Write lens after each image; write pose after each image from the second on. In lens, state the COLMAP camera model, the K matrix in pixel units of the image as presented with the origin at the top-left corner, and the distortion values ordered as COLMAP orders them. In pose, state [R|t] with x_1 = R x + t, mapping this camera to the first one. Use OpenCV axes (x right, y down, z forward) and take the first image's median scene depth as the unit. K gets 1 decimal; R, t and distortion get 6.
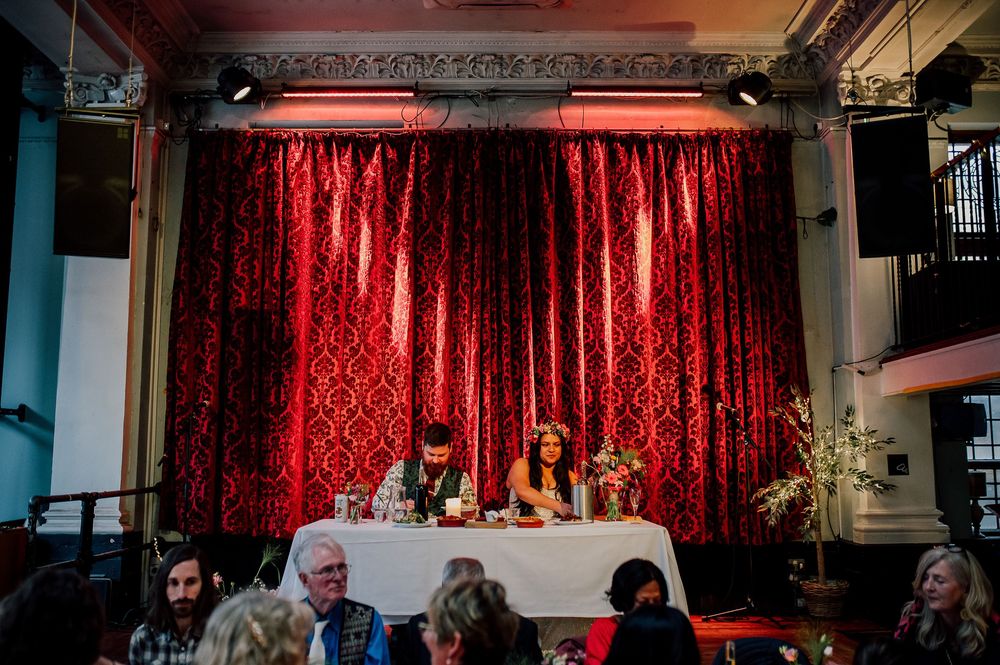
lens RADIAL K [[927.7, 0, 505.0], [0, 927.7, 333.6], [0, 0, 1]] dist [-0.006296, 0.000000]
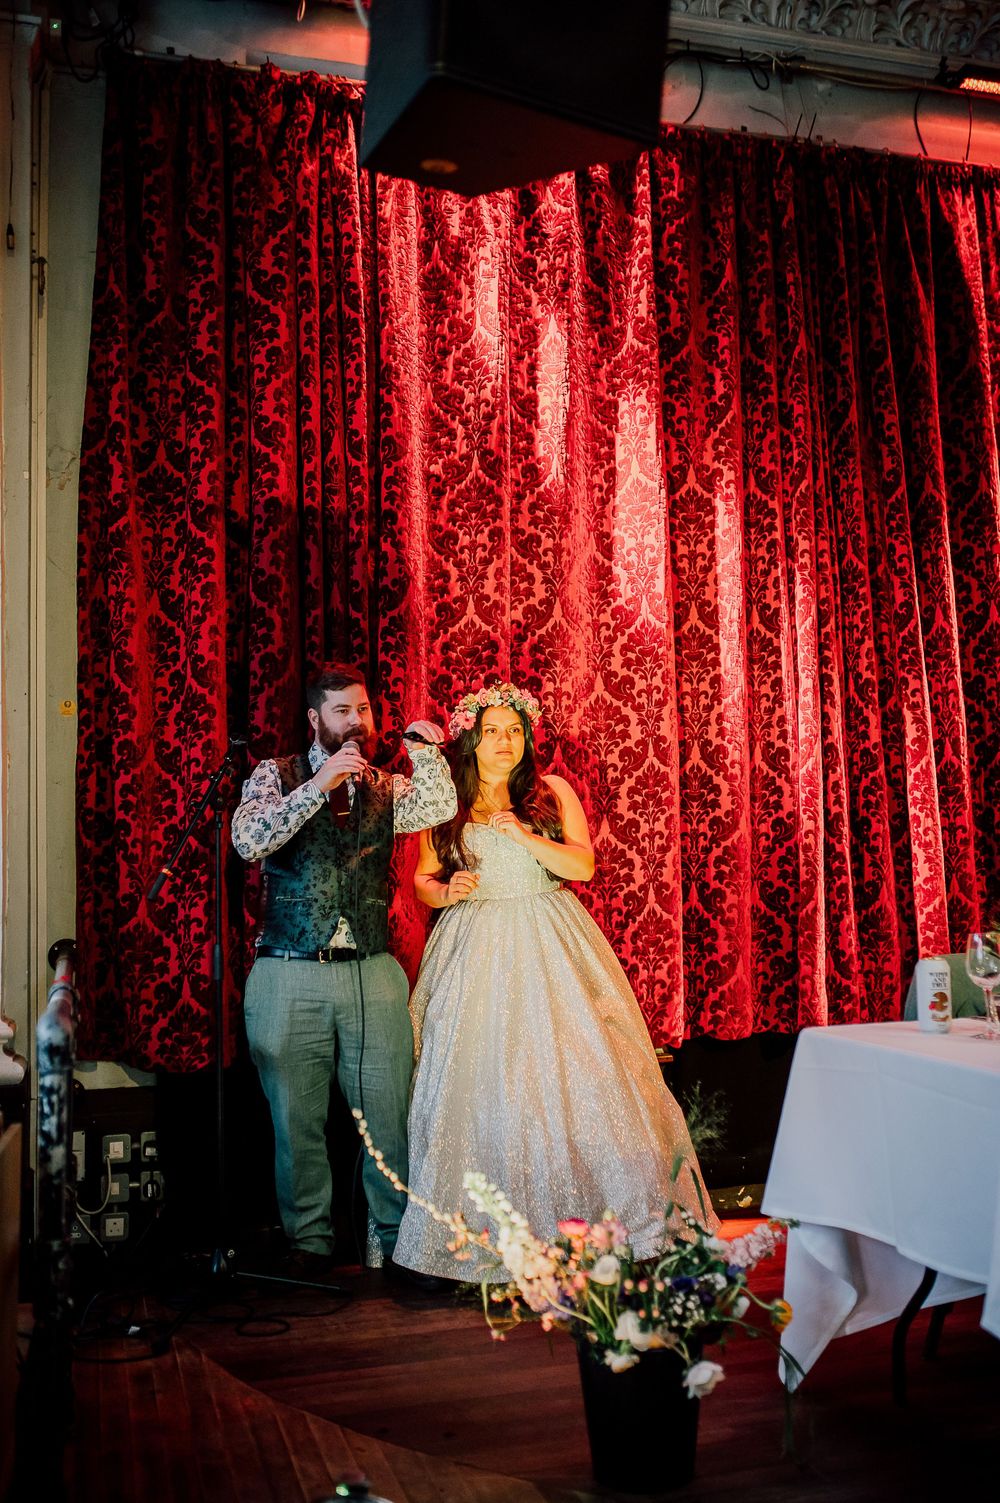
lens RADIAL K [[1394.3, 0, 491.6], [0, 1394.3, 714.9], [0, 0, 1]] dist [-0.006296, 0.000000]
pose [[0.959249, 0.006172, 0.282495, -0.363143], [-0.017776, 0.999099, 0.038532, 0.039634], [-0.282002, -0.041983, 0.958495, 0.387080]]
